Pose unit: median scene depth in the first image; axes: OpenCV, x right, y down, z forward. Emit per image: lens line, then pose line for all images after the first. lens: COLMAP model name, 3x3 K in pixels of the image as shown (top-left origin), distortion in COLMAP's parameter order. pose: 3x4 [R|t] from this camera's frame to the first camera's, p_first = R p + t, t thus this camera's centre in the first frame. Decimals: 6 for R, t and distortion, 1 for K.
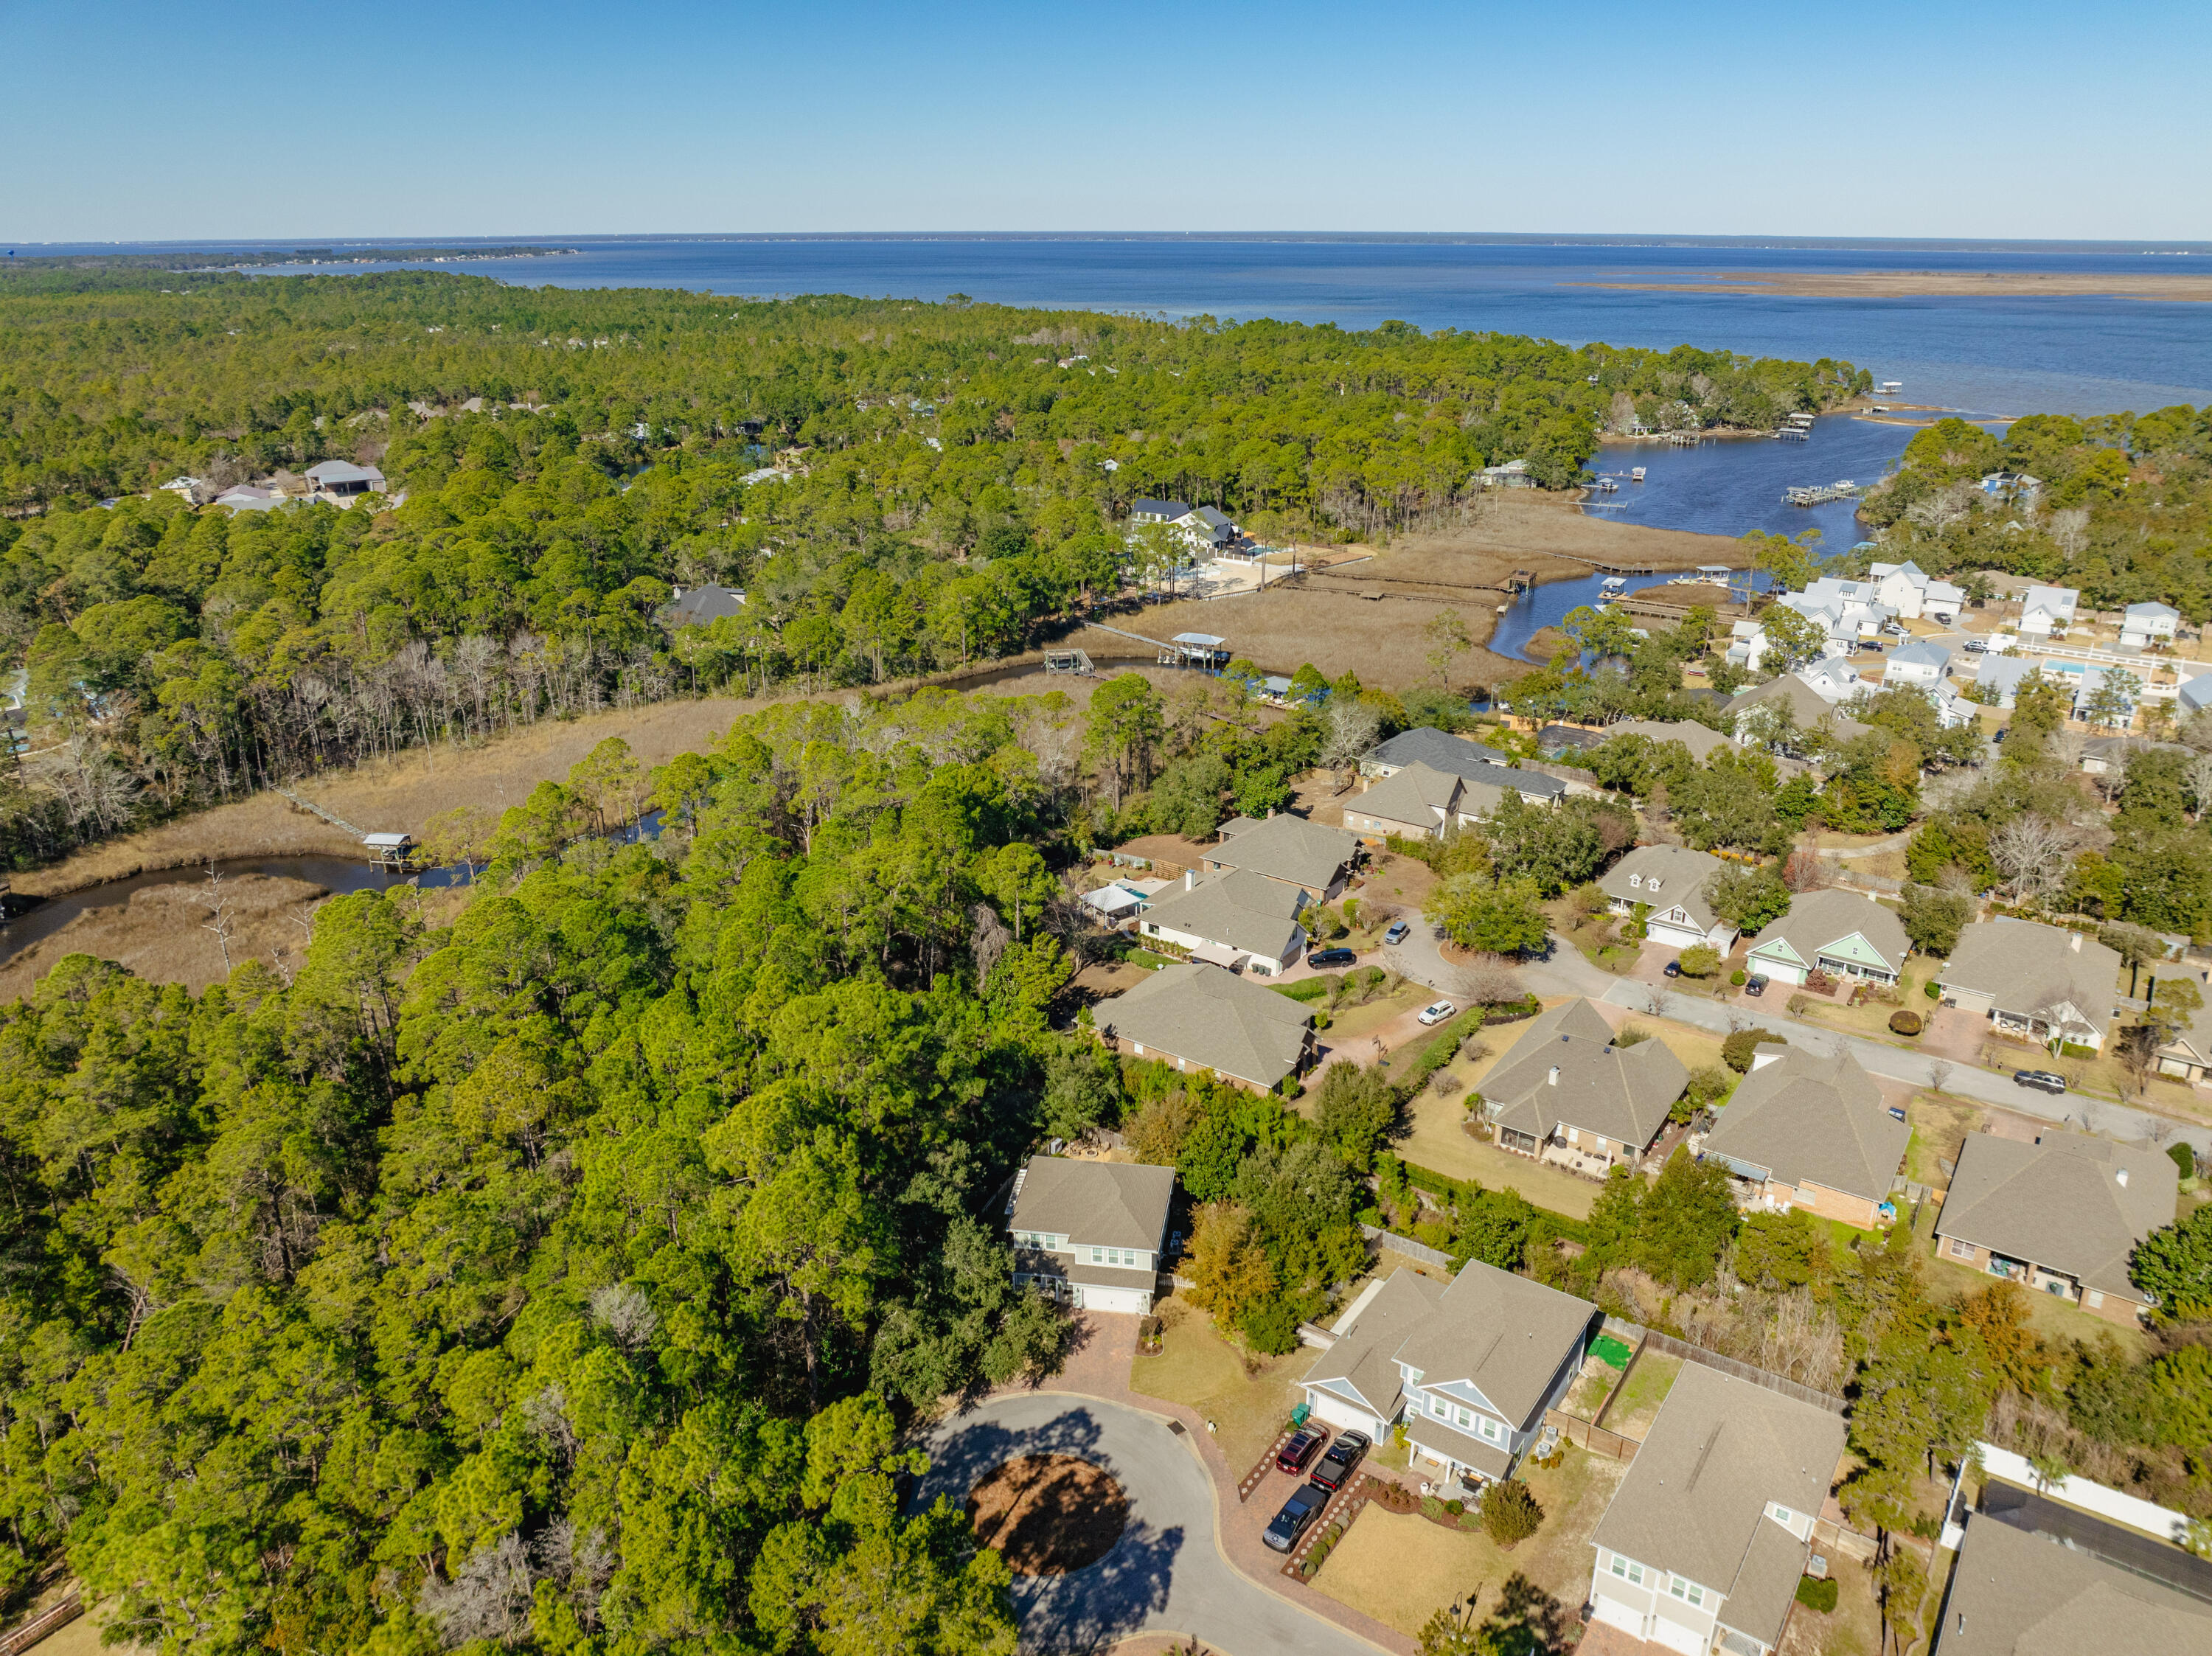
lens RADIAL K [[1551.9, 0, 1103.3], [0, 1551.9, 824.5], [0, 0, 1]] dist [-0.046529, 0.008649]
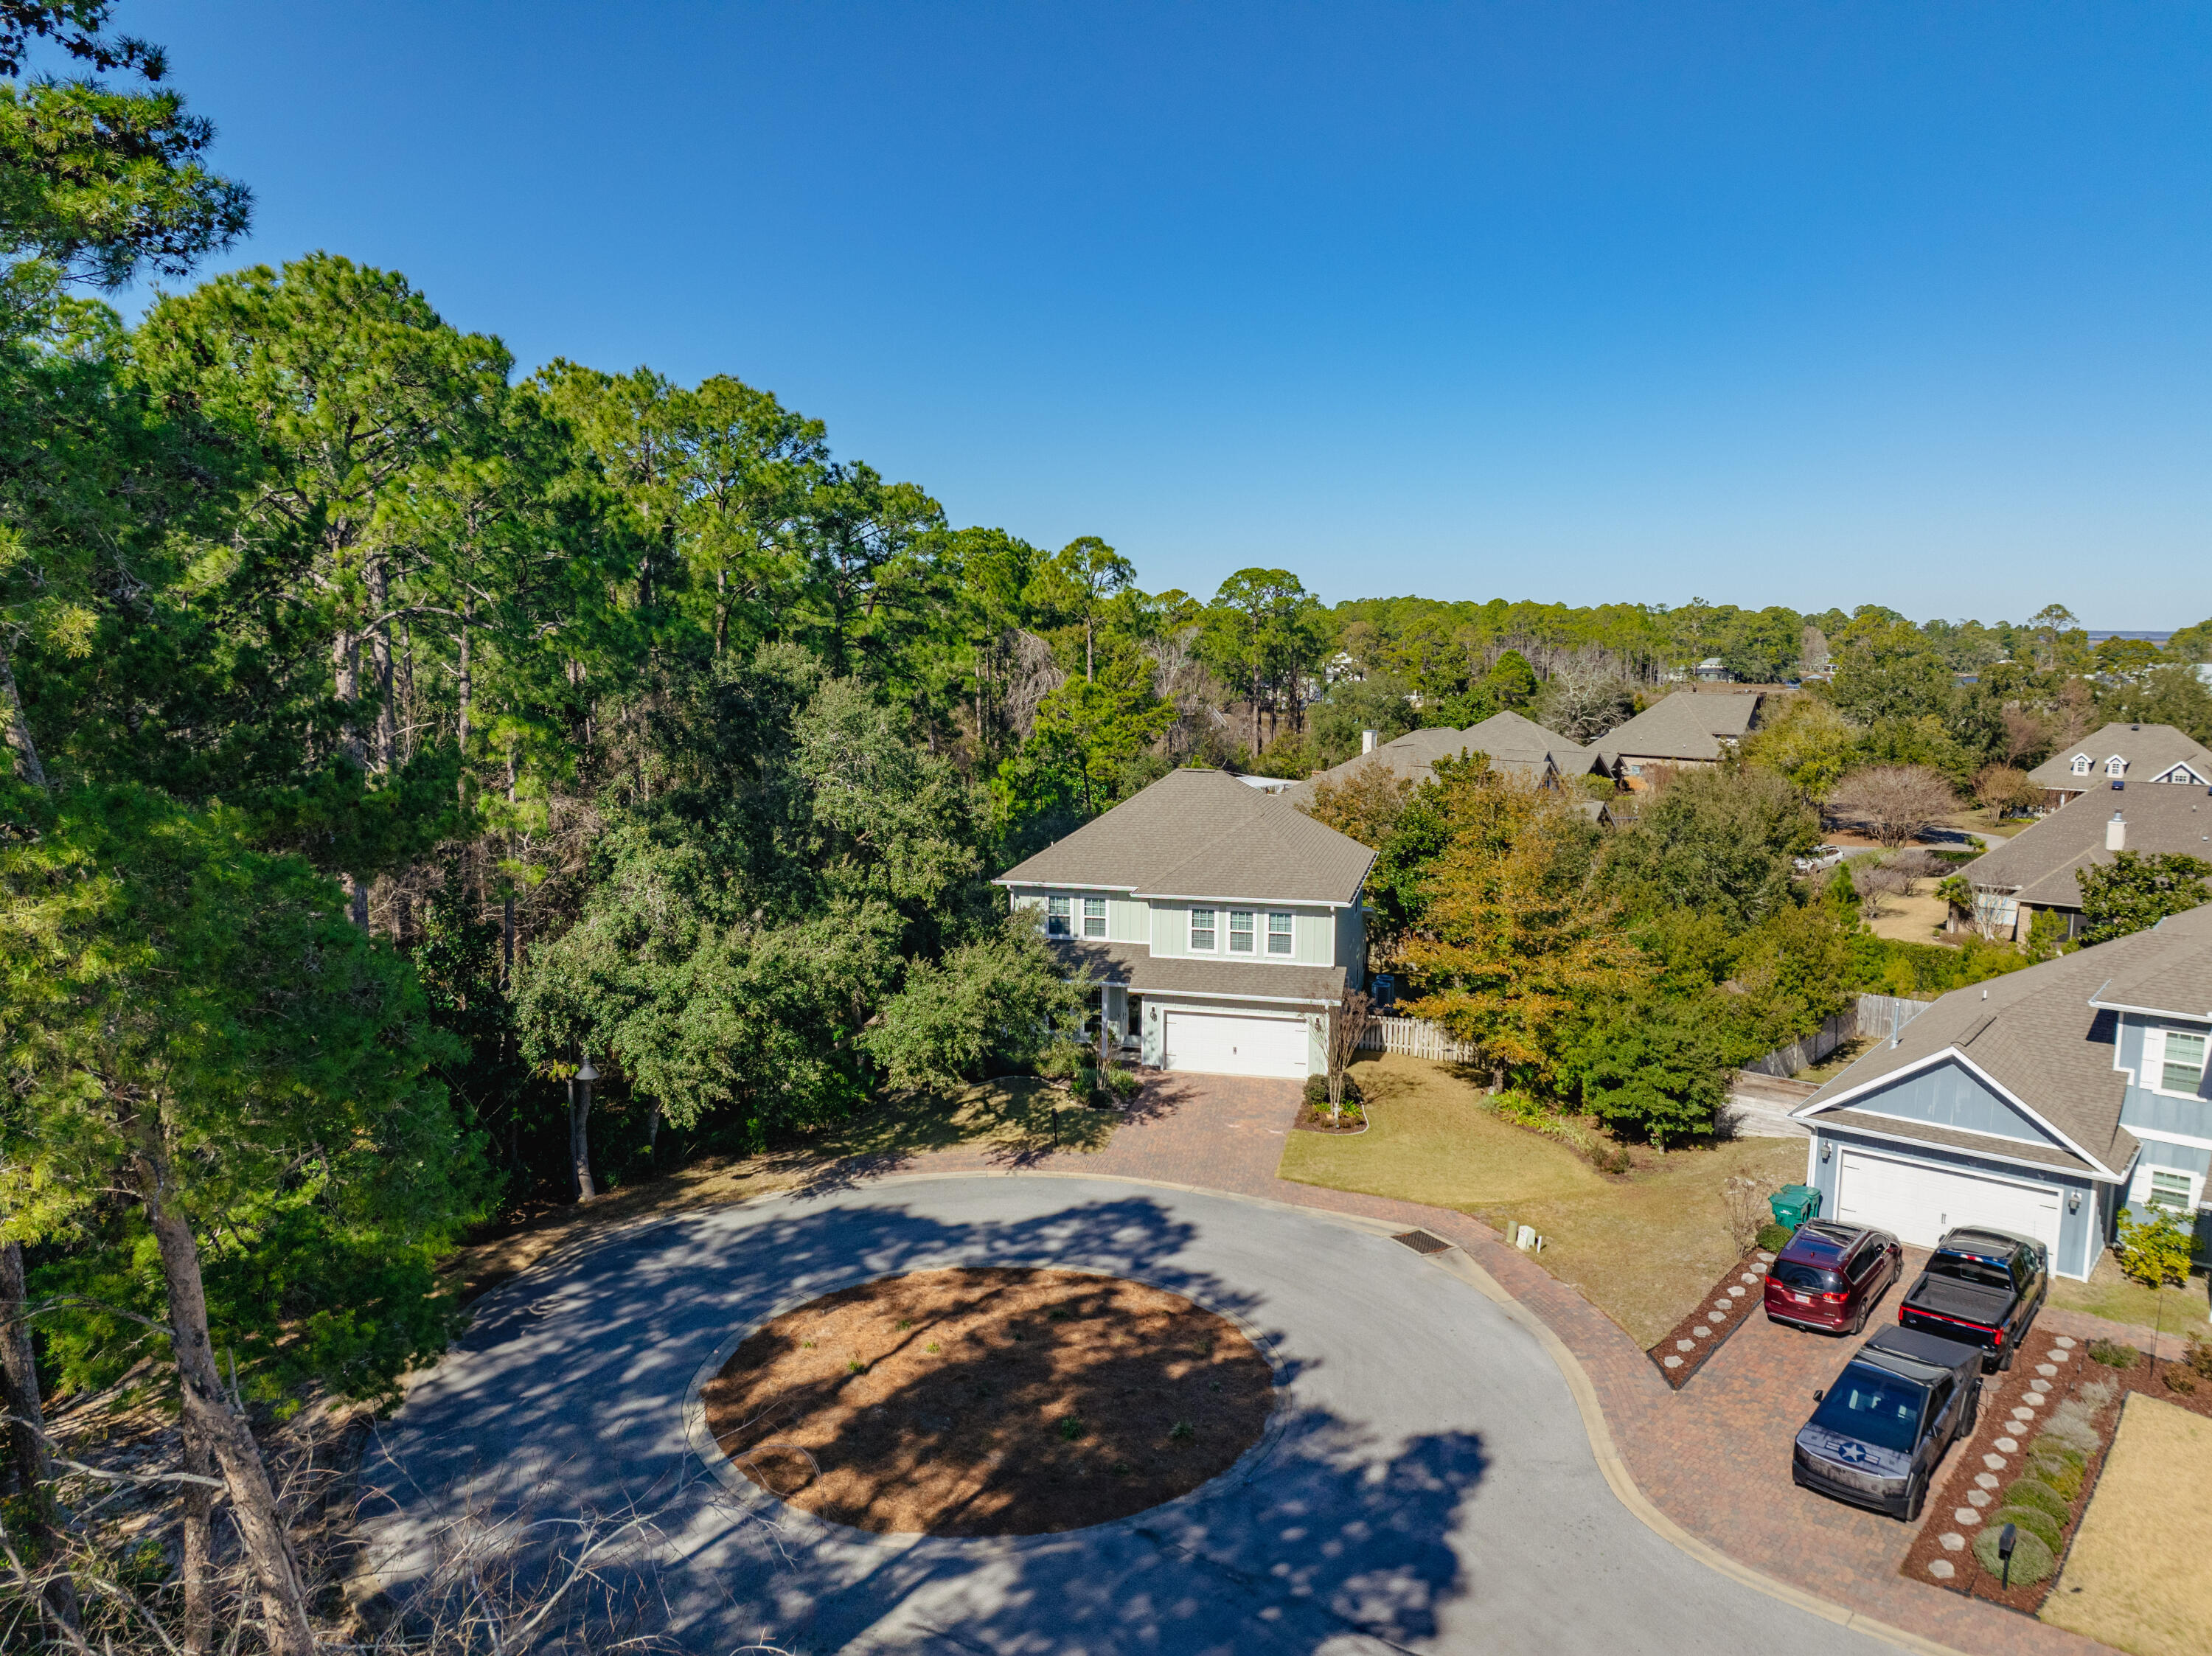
lens RADIAL K [[1551.9, 0, 1101.4], [0, 1551.9, 841.7], [0, 0, 1]] dist [-0.046529, 0.008649]
pose [[0.995768, 0.019483, -0.089810, 0.004964], [-0.039296, 0.973689, -0.224466, 0.293374], [0.083073, 0.227045, 0.970335, 0.492471]]
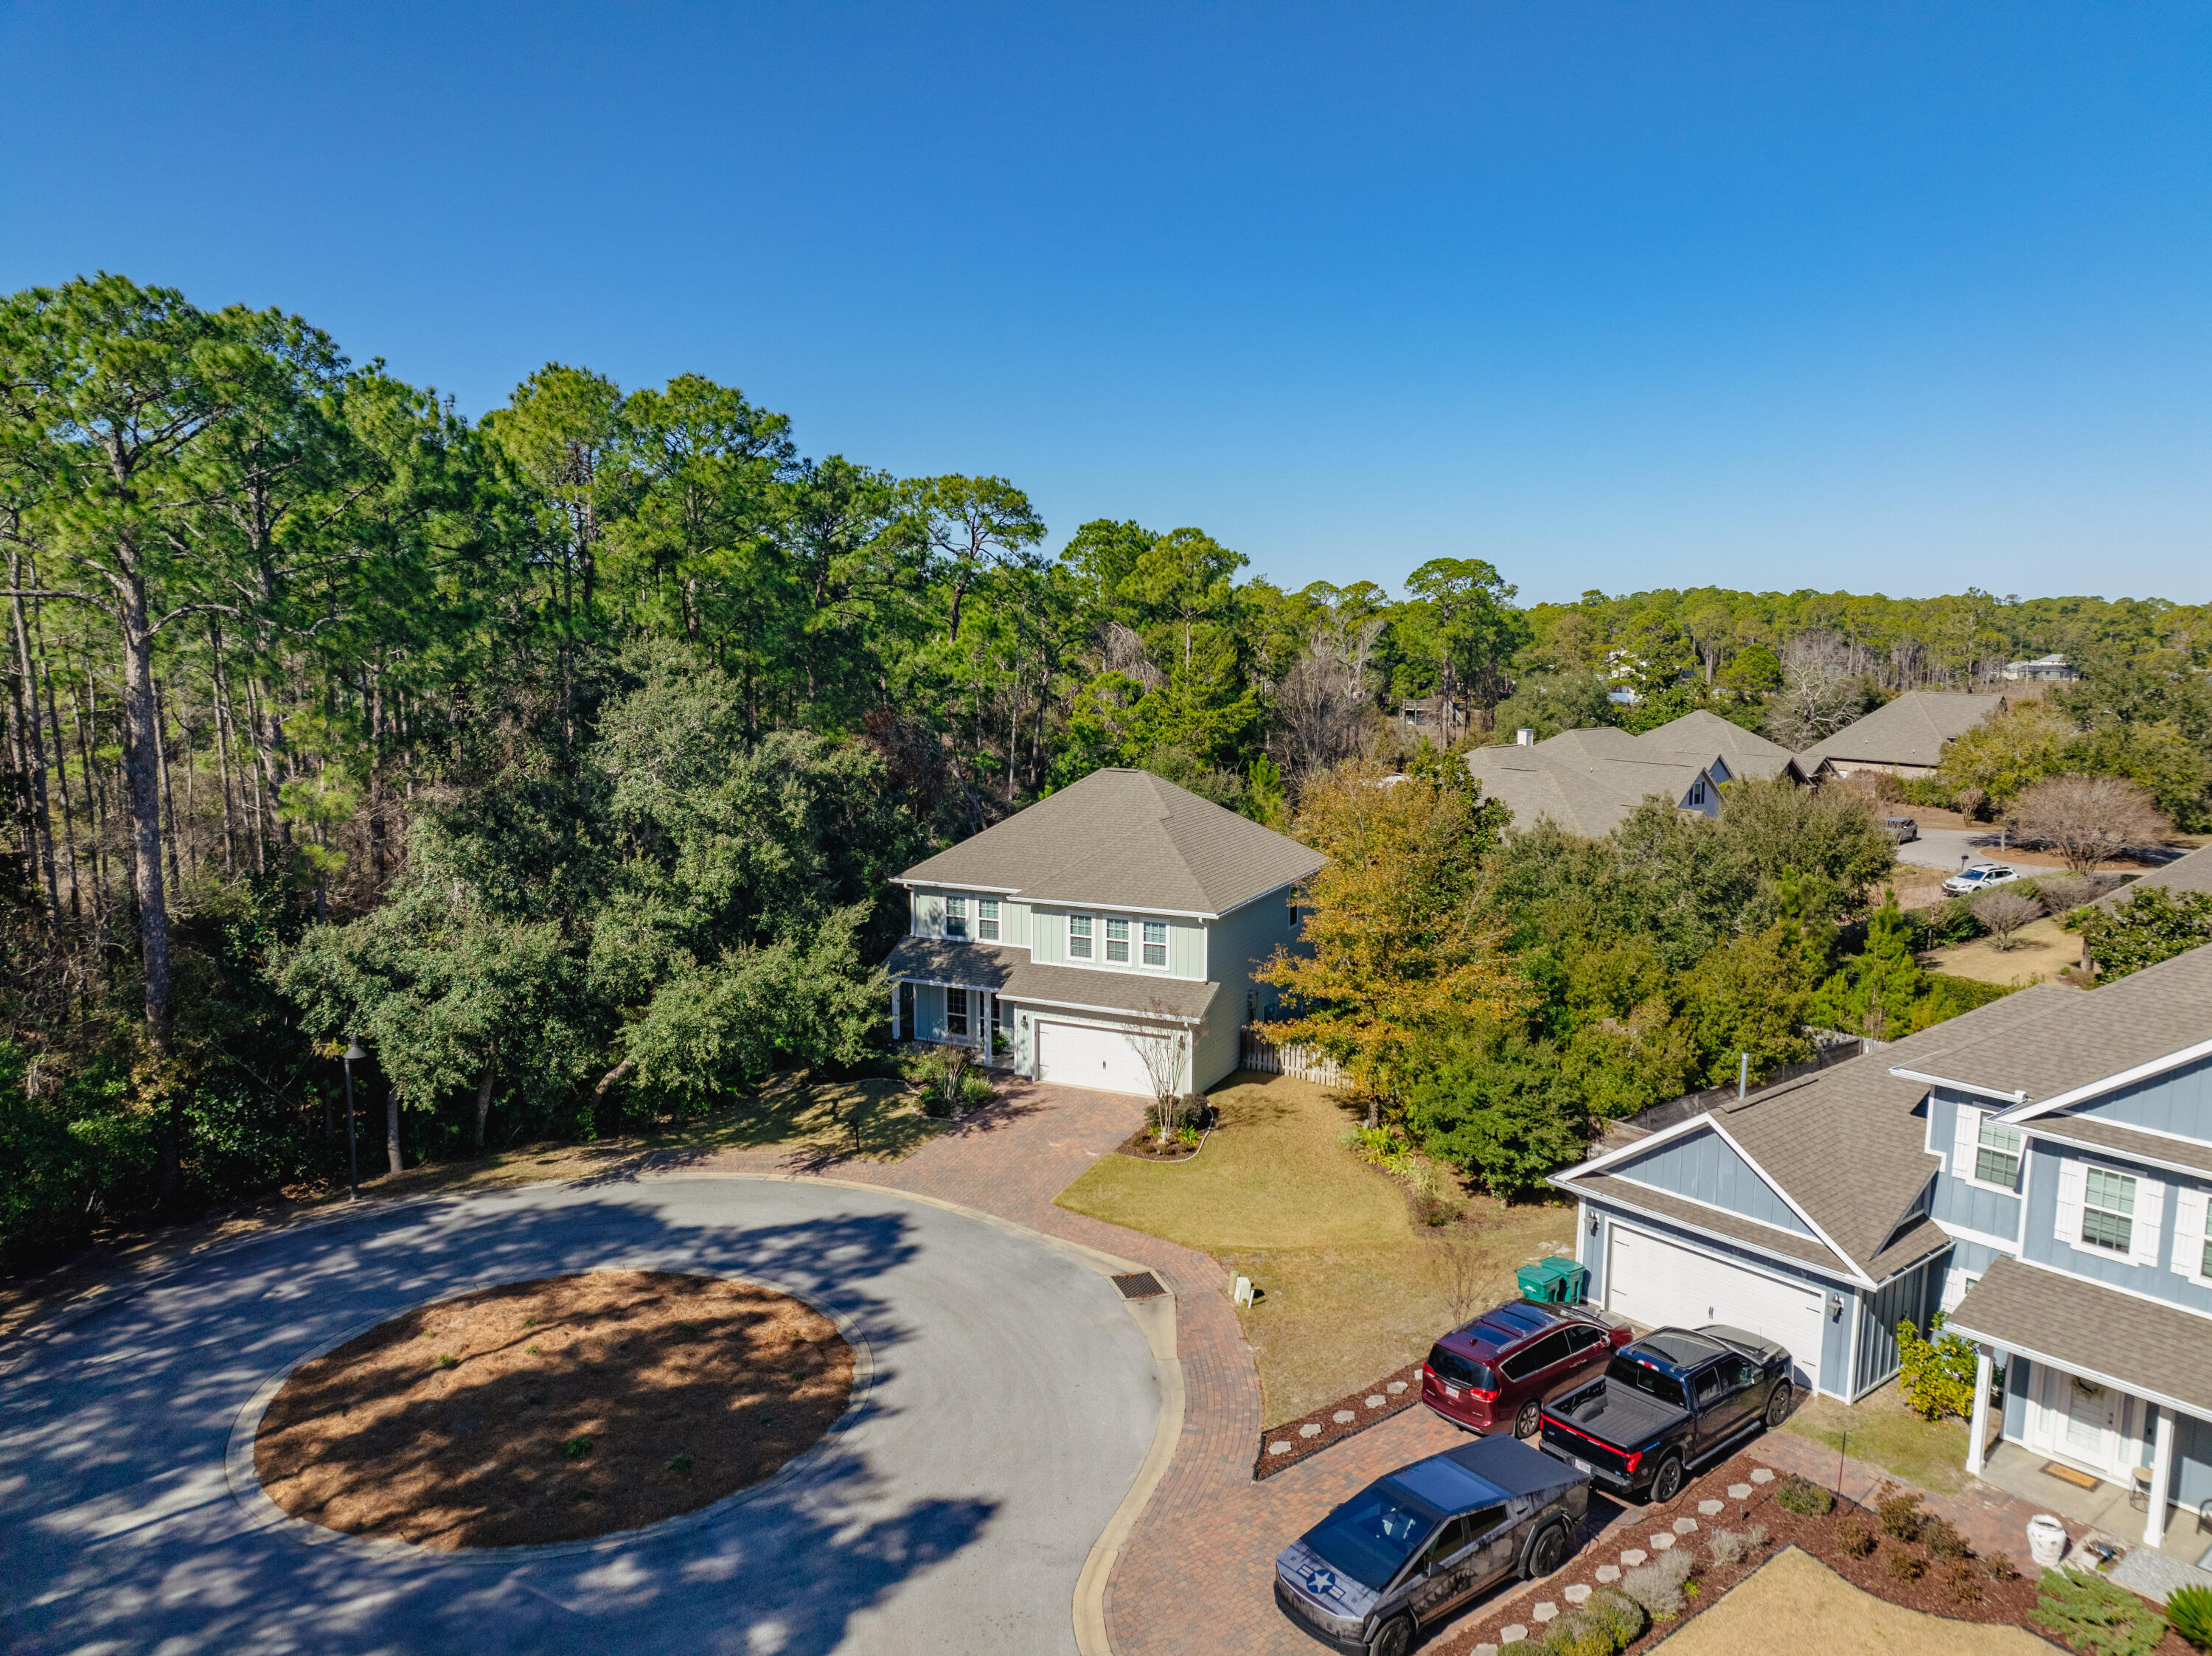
lens RADIAL K [[1551.9, 0, 1105.0], [0, 1551.9, 833.4], [0, 0, 1]] dist [-0.046529, 0.008649]
pose [[0.957220, 0.045158, -0.285814, 0.096472], [-0.108436, 0.971750, -0.209628, 0.281260], [0.268274, 0.231653, 0.935076, 0.521120]]
